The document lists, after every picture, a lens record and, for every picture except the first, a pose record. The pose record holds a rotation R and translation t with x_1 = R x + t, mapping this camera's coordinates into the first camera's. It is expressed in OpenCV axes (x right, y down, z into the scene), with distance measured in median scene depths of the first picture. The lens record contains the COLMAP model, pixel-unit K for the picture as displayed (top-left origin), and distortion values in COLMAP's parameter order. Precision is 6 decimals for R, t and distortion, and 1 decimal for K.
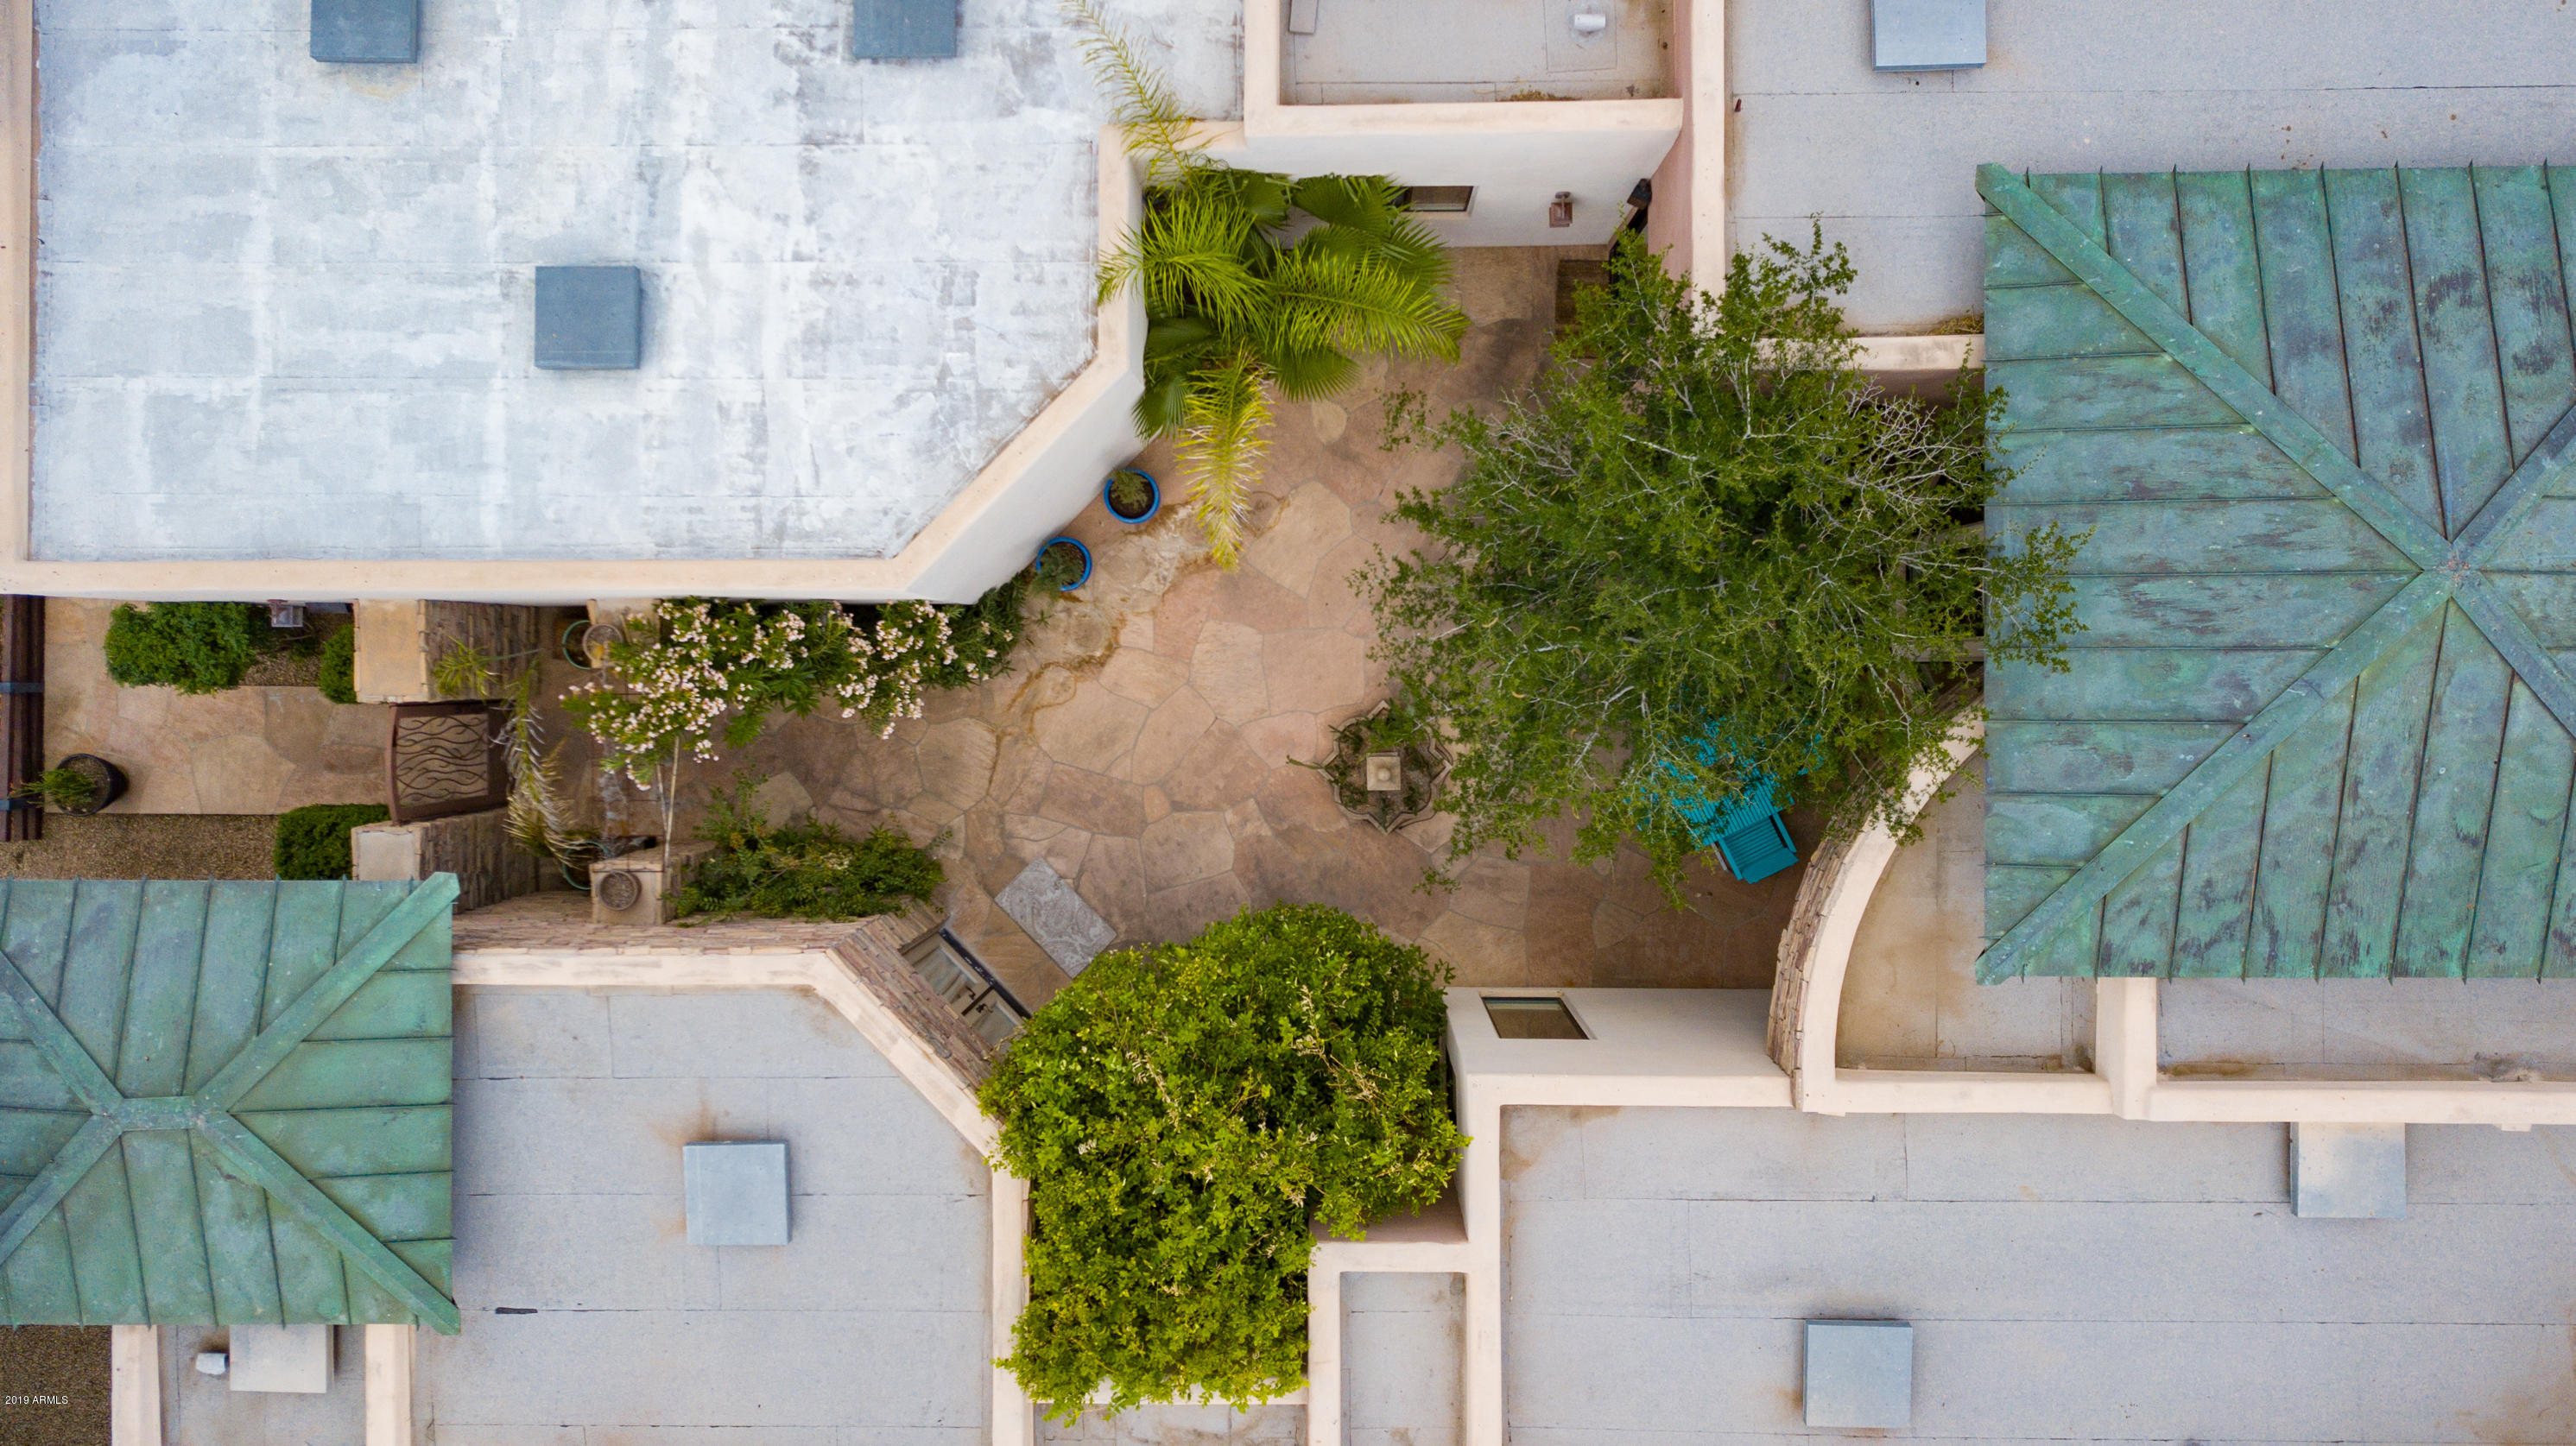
lens RADIAL K [[2137.6, 0, 1288.0], [0, 2137.6, 723.0], [0, 0, 1]] dist [0.139592, -0.200168]
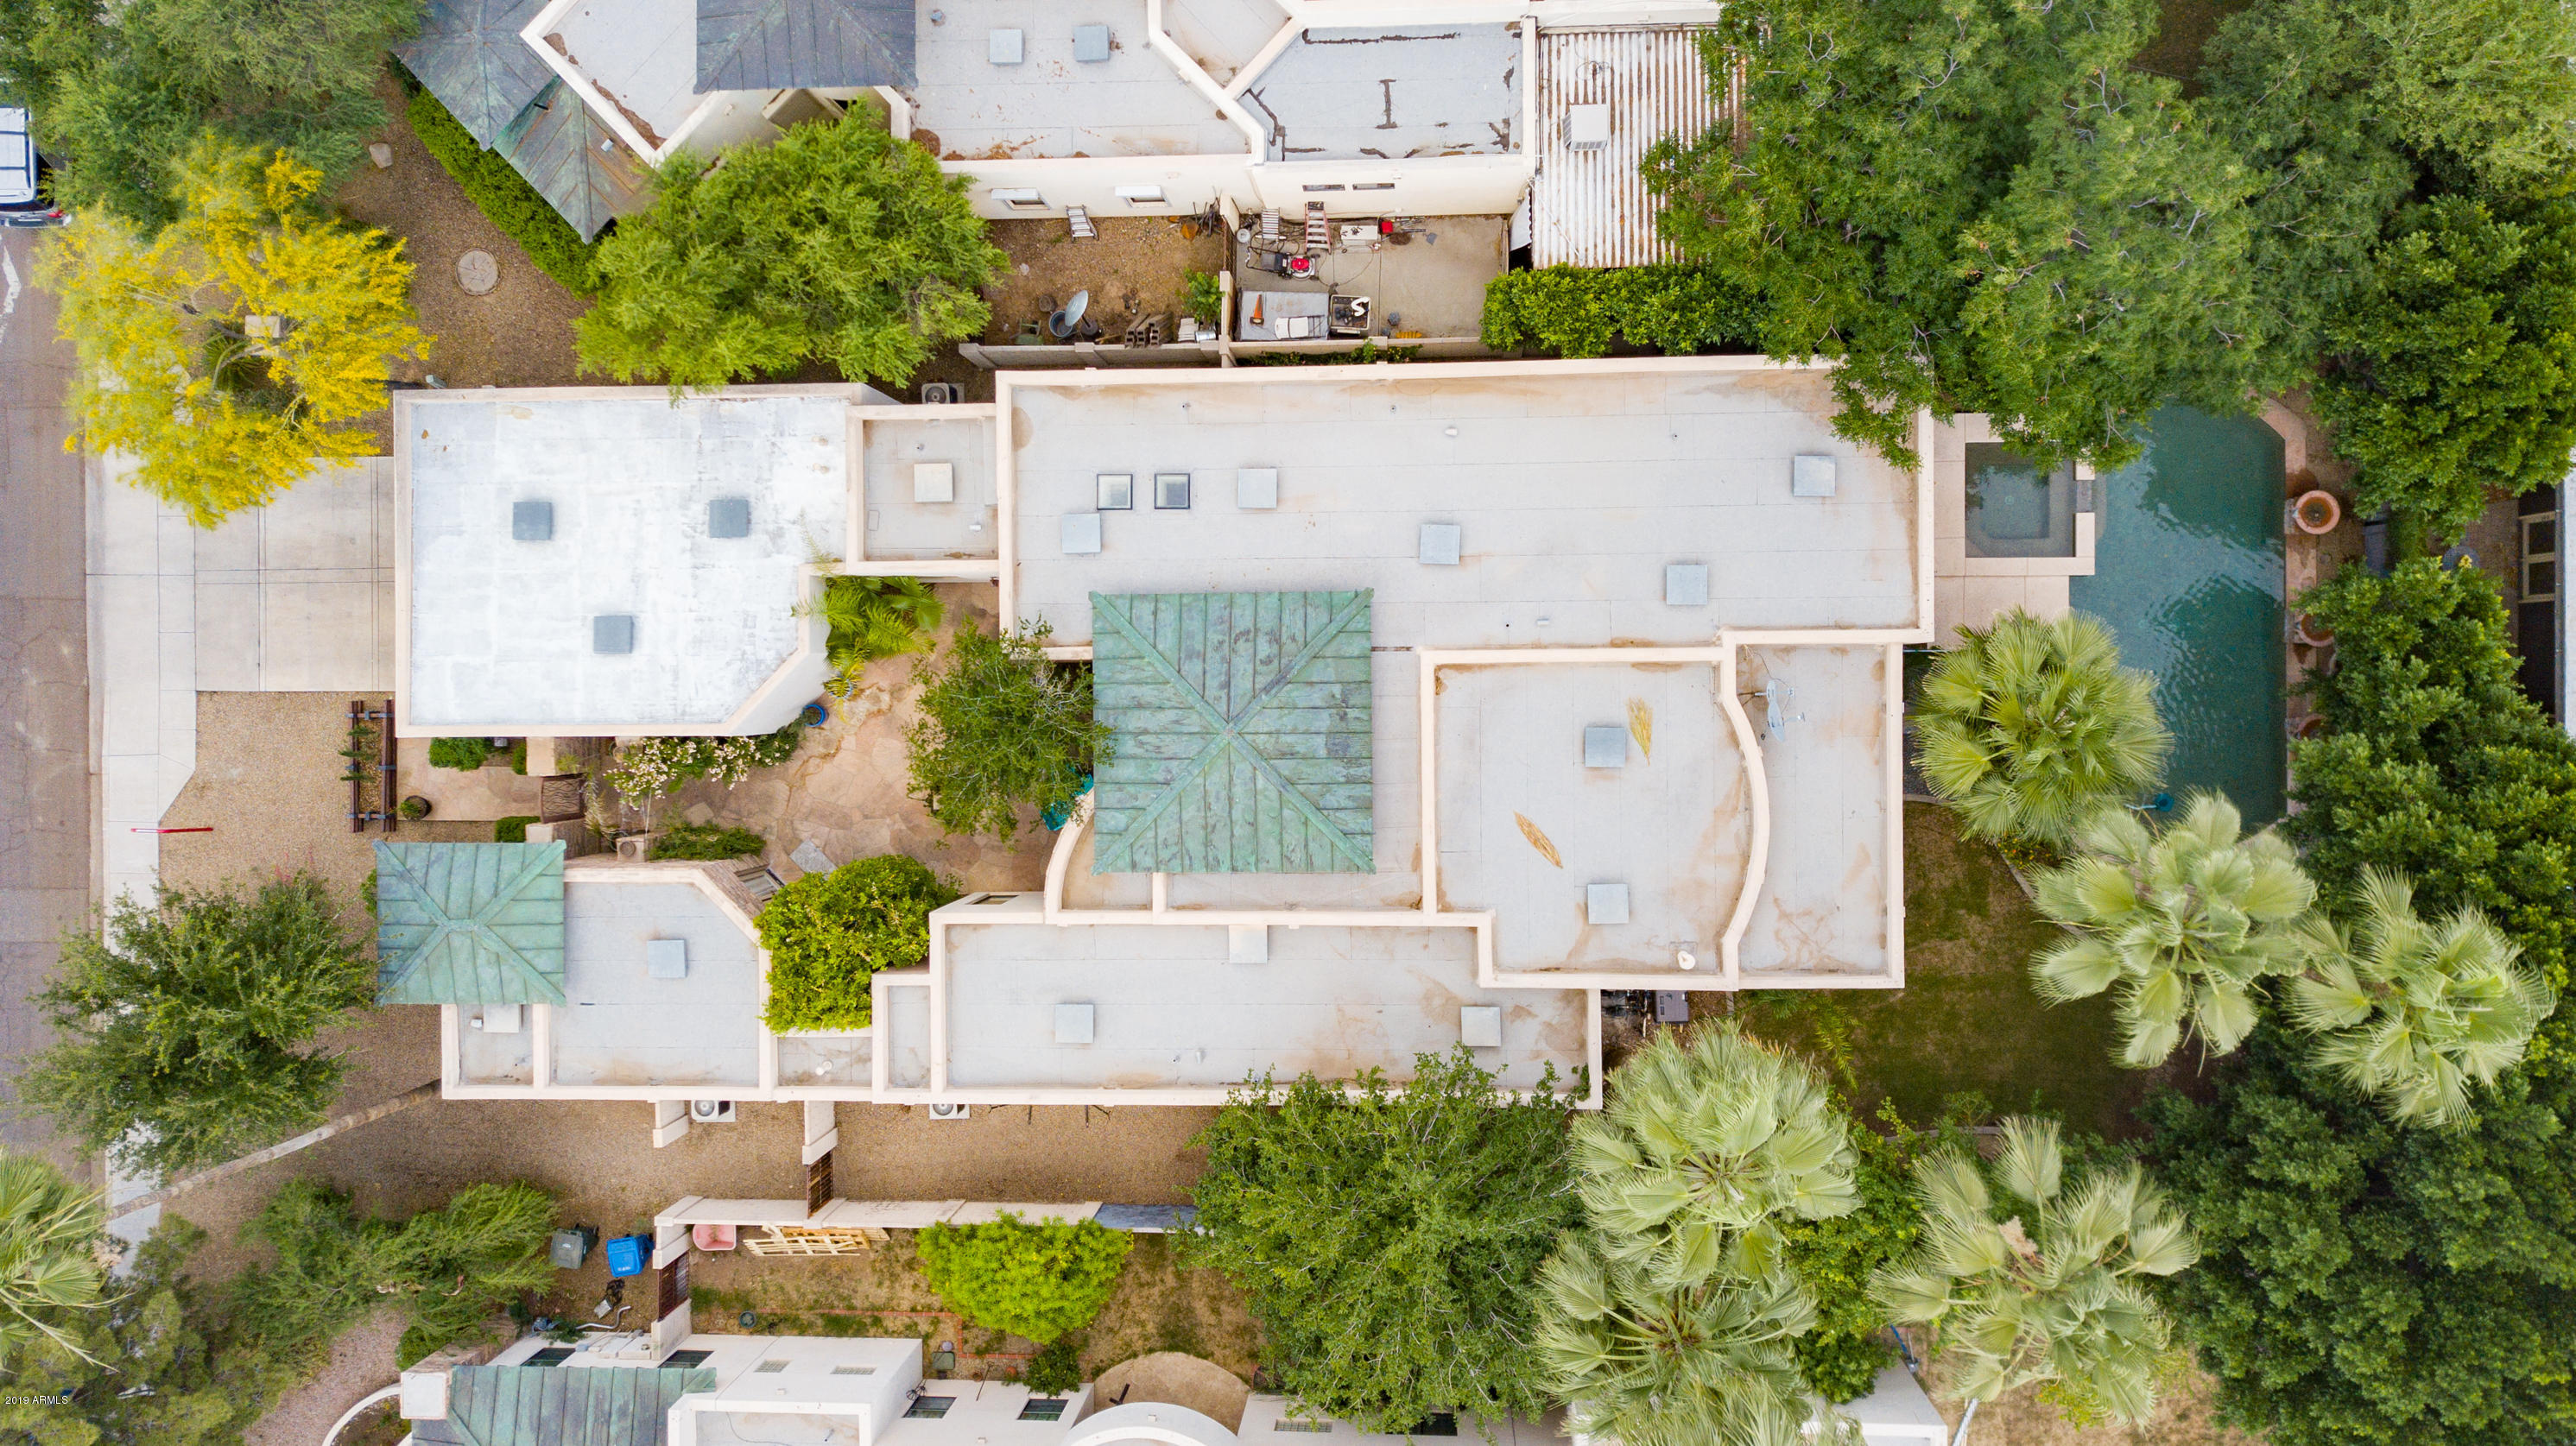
lens RADIAL K [[1957.2, 0, 1299.8], [0, 1957.2, 725.3], [0, 0, 1]] dist [0.010546, -0.006495]
pose [[0.999837, -0.004869, -0.017389, 0.577294], [0.004652, 0.999911, -0.012478, -0.040256], [0.017448, 0.012395, 0.999771, -1.430611]]
